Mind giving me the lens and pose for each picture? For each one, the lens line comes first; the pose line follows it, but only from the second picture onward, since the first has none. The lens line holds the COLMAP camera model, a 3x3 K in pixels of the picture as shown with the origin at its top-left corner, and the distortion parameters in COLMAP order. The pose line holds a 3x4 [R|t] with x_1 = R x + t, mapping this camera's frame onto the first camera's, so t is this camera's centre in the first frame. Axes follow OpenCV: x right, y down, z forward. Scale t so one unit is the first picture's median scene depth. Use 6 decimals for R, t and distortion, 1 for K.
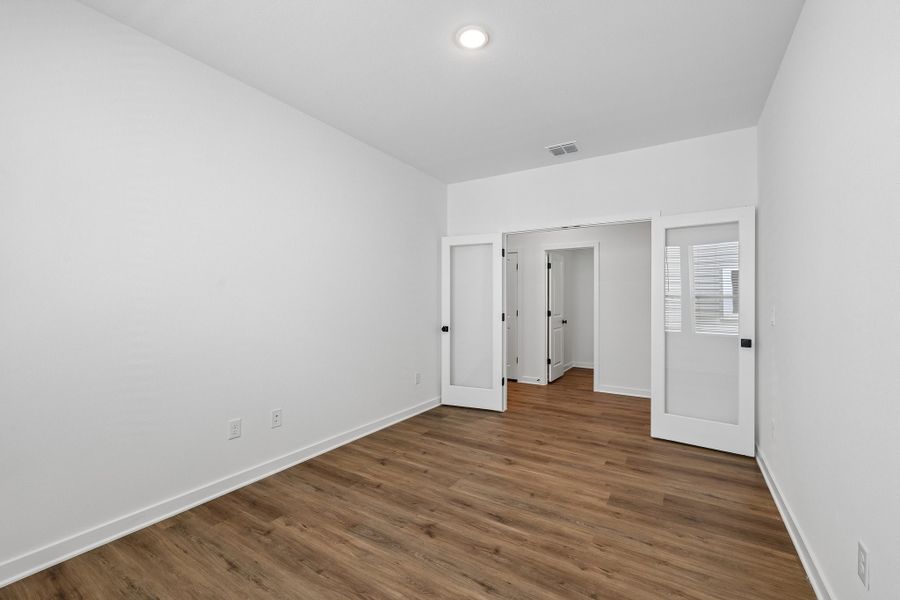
lens RADIAL K [[378.5, 0, 449.9], [0, 378.5, 302.0], [0, 0, 1]] dist [-0.000635, -0.000009]
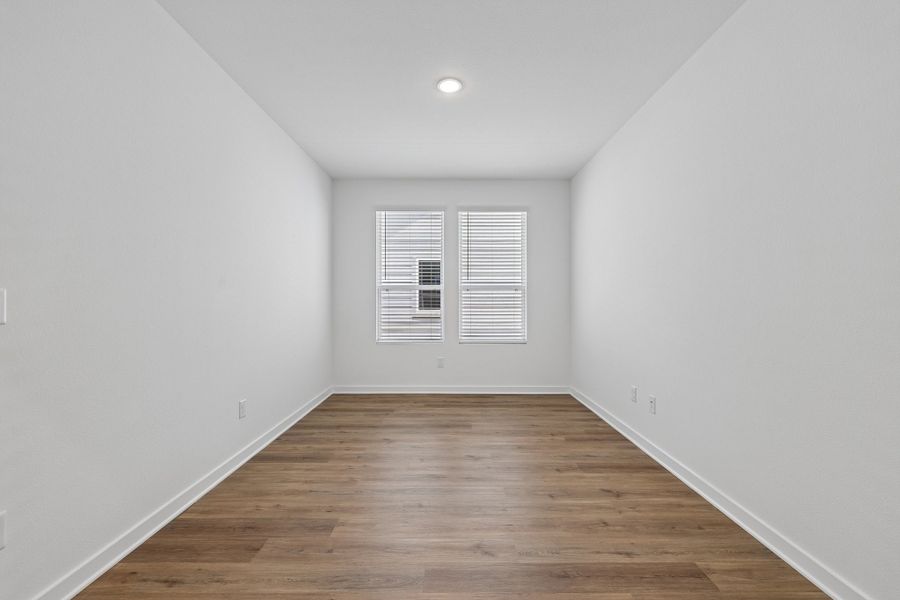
lens RADIAL K [[378.5, 0, 449.2], [0, 378.5, 299.3], [0, 0, 1]] dist [-0.000635, -0.000009]
pose [[-0.850500, -0.006649, -0.525932, 0.627626], [-0.002260, 0.999957, -0.008987, 0.035701], [0.525969, -0.006455, -0.850479, 1.785889]]
